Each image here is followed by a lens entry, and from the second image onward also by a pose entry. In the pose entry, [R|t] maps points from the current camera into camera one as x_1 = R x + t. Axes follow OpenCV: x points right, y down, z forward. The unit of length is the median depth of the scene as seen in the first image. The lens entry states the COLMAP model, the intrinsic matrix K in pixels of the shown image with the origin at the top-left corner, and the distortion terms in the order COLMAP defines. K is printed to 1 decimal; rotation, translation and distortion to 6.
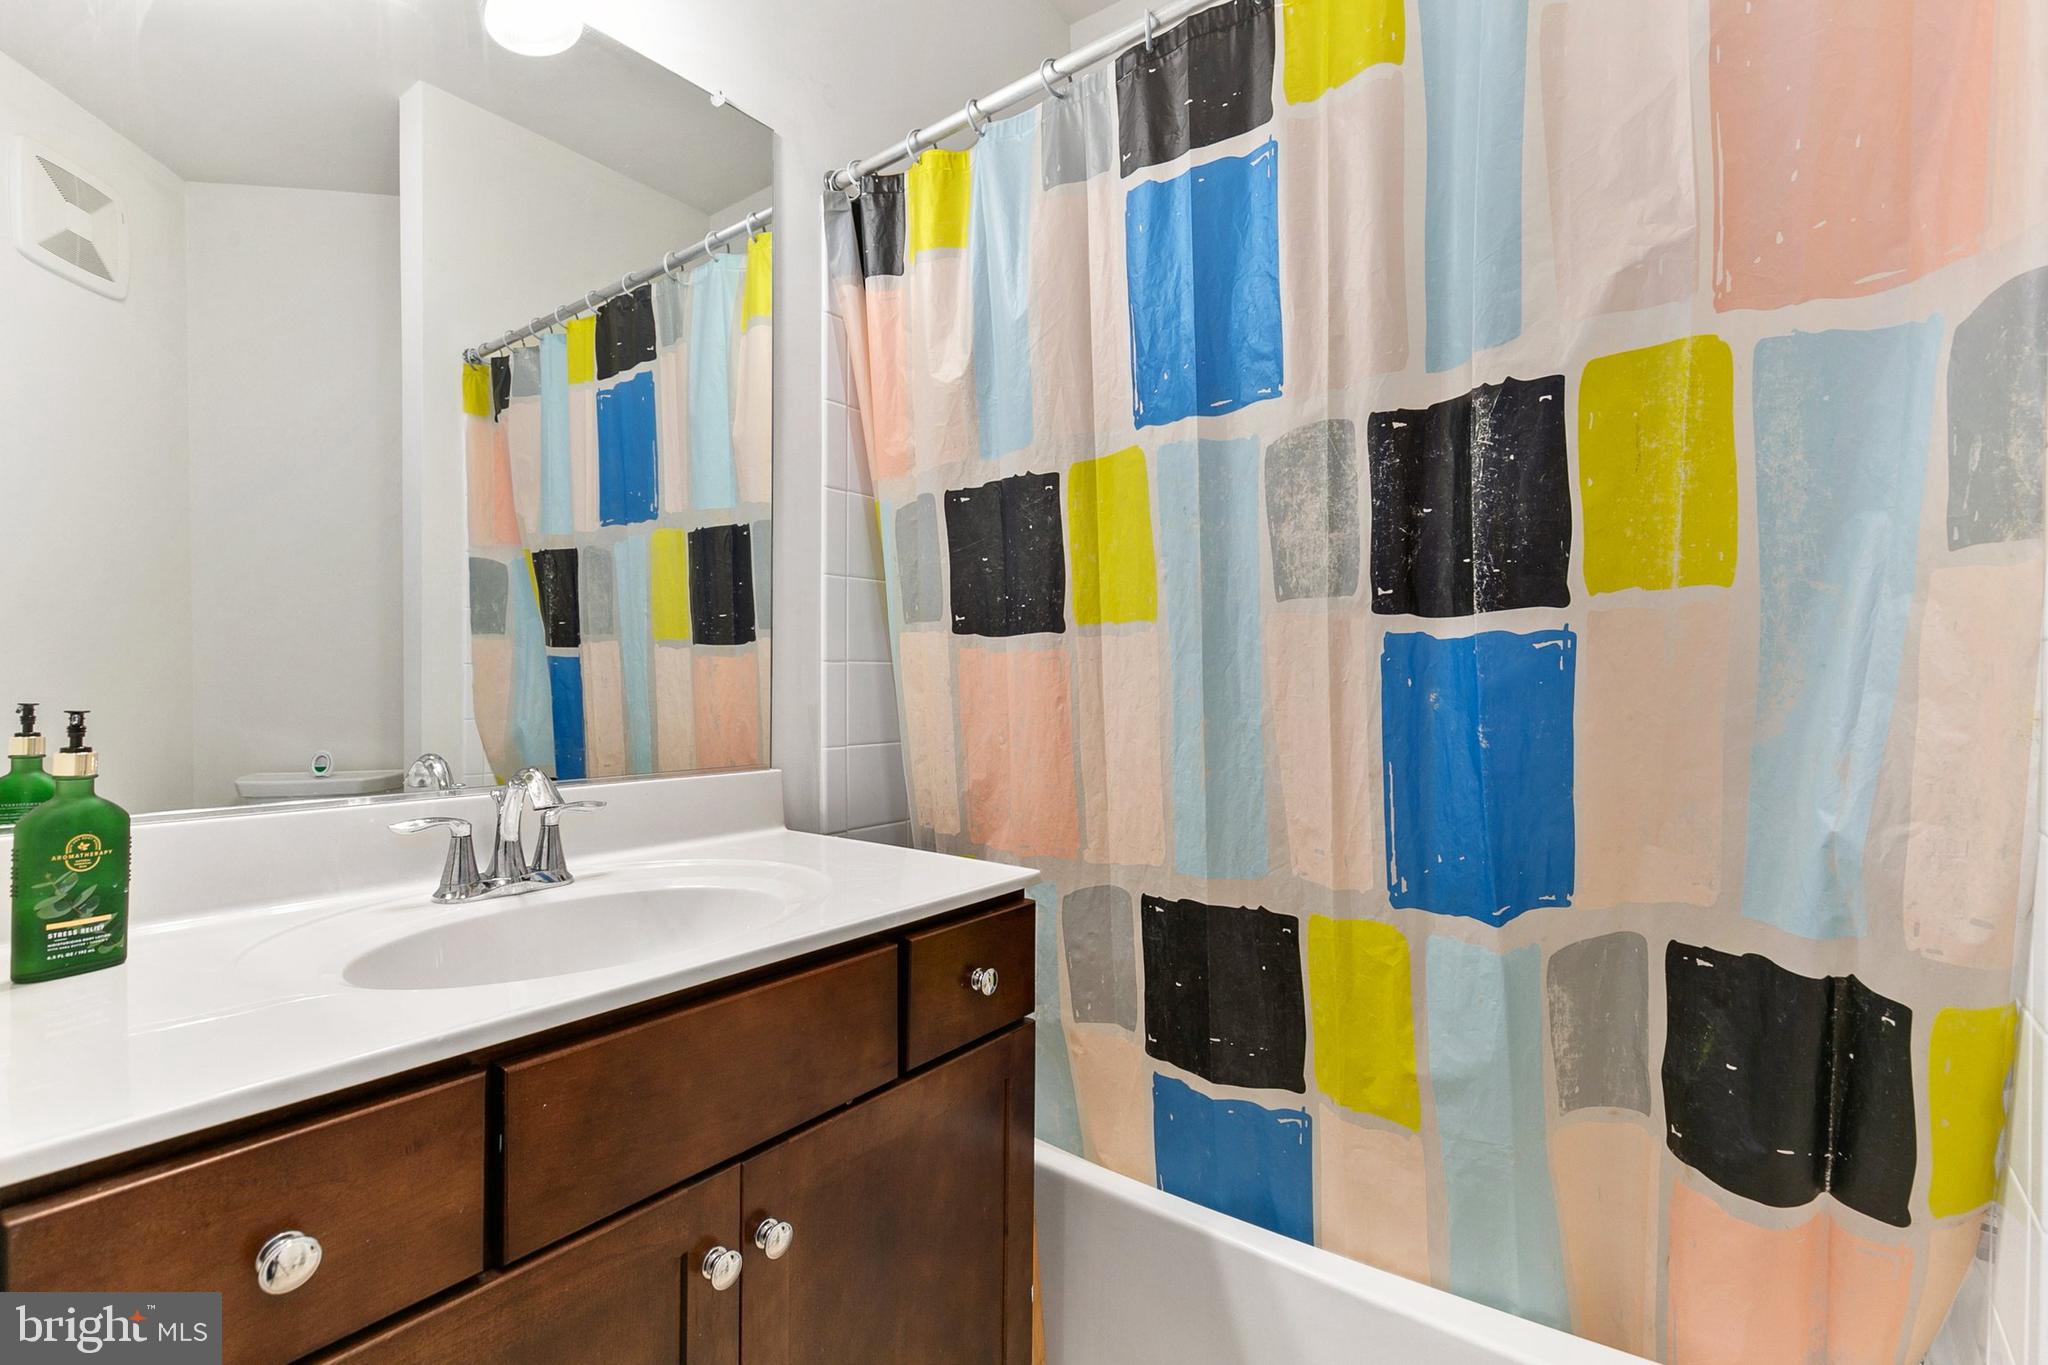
lens RADIAL K [[932.4, 0, 1010.1], [0, 932.4, 681.2], [0, 0, 1]] dist [0.006074, -0.002330]
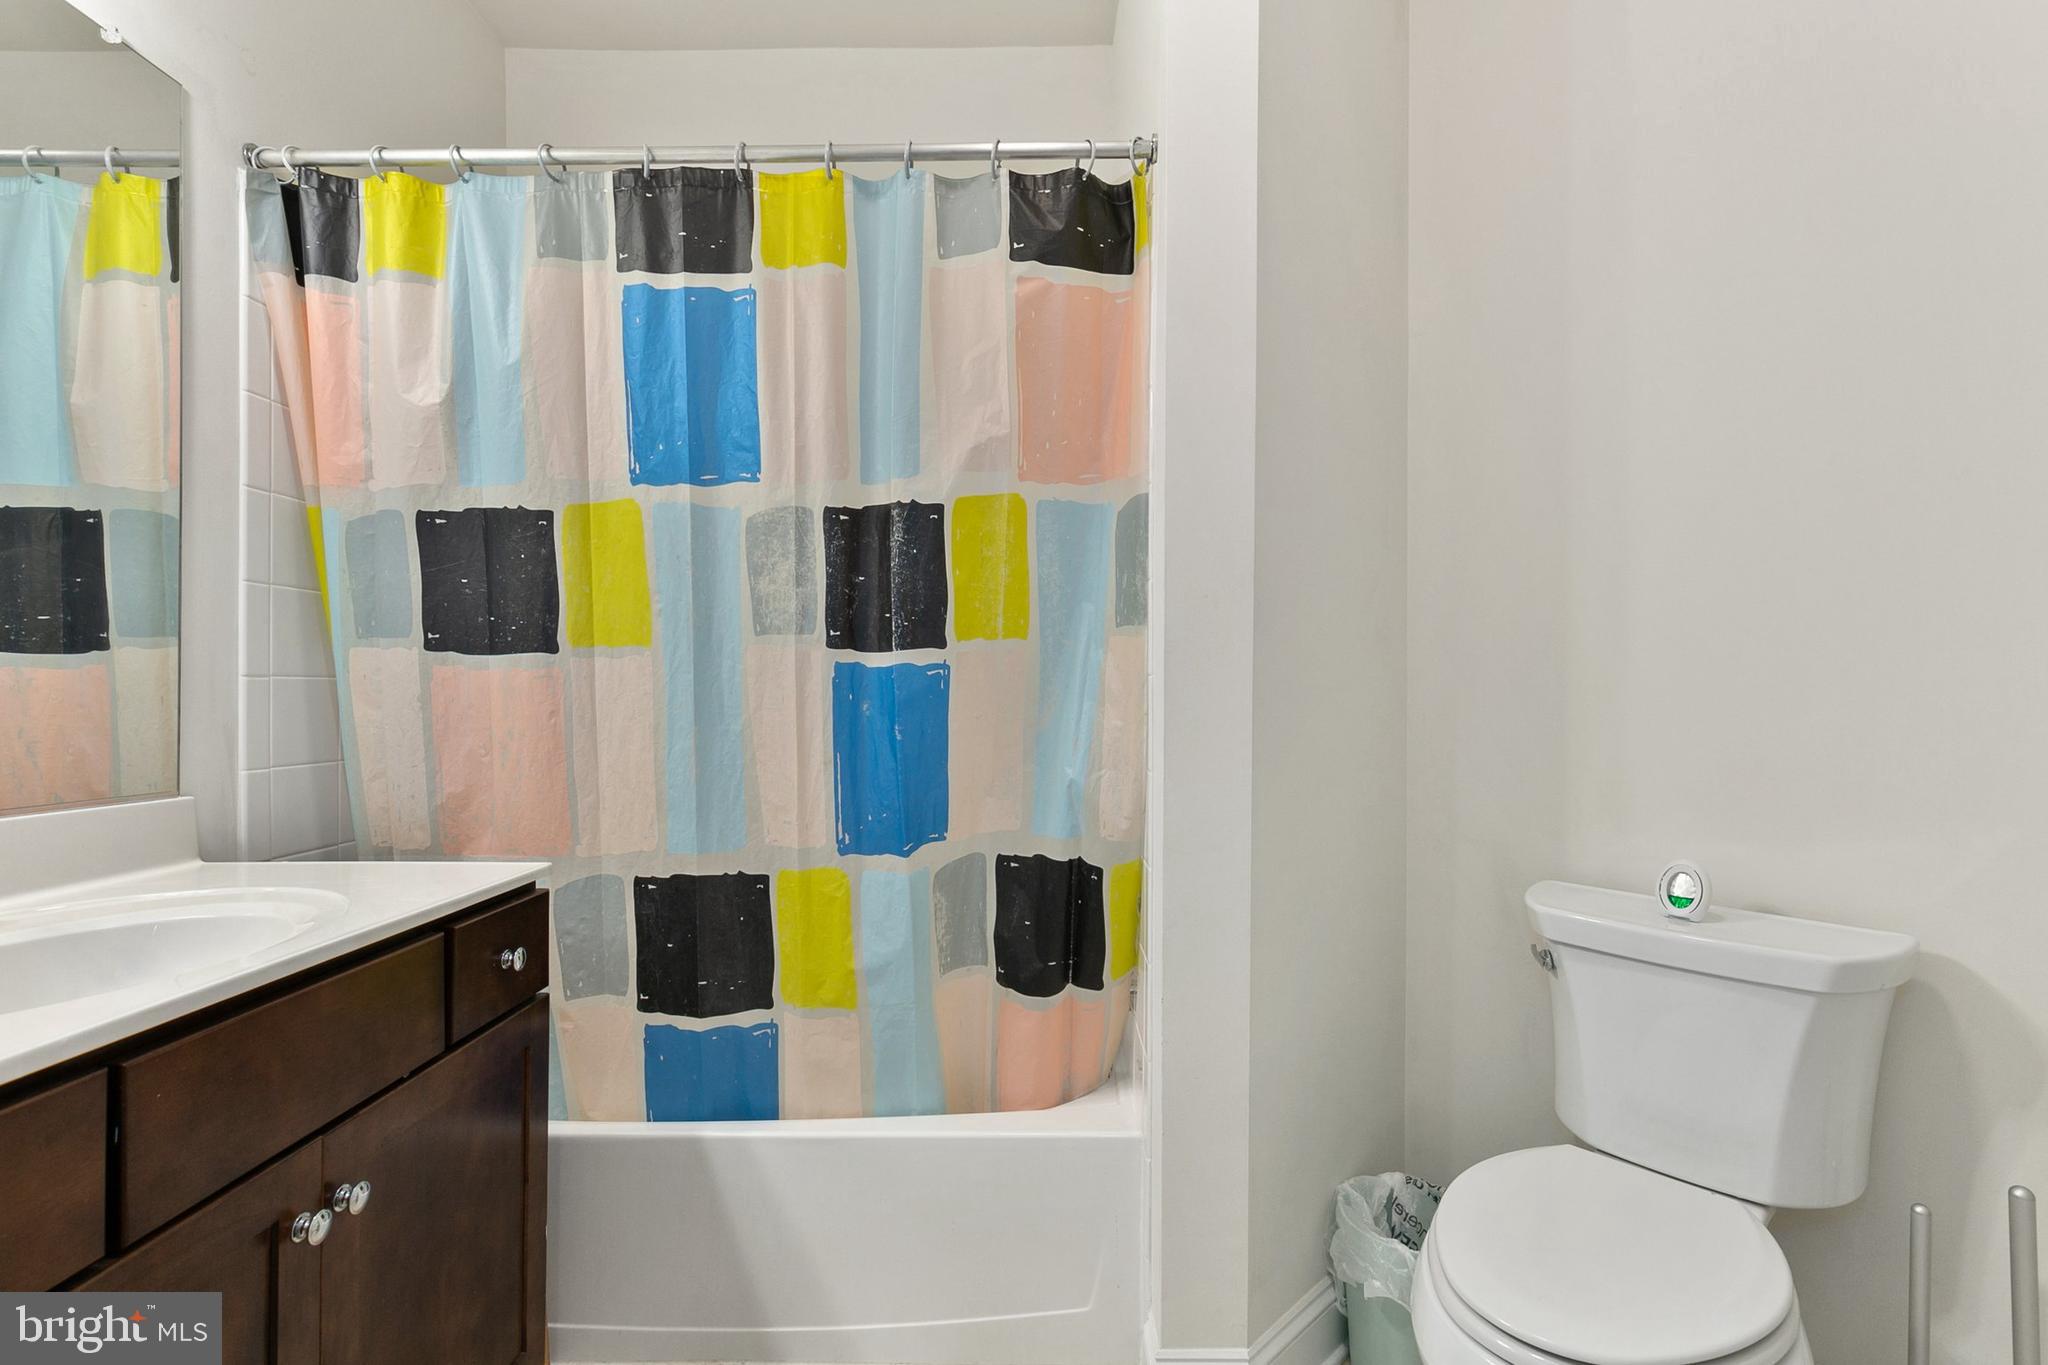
lens RADIAL K [[932.4, 0, 1022.8], [0, 932.4, 689.9], [0, 0, 1]] dist [0.006074, -0.002330]
pose [[0.791613, -0.000258, 0.611023, -0.215121], [0.003225, 0.999988, -0.003756, -0.002838], [-0.611015, 0.004944, 0.791604, -0.268445]]
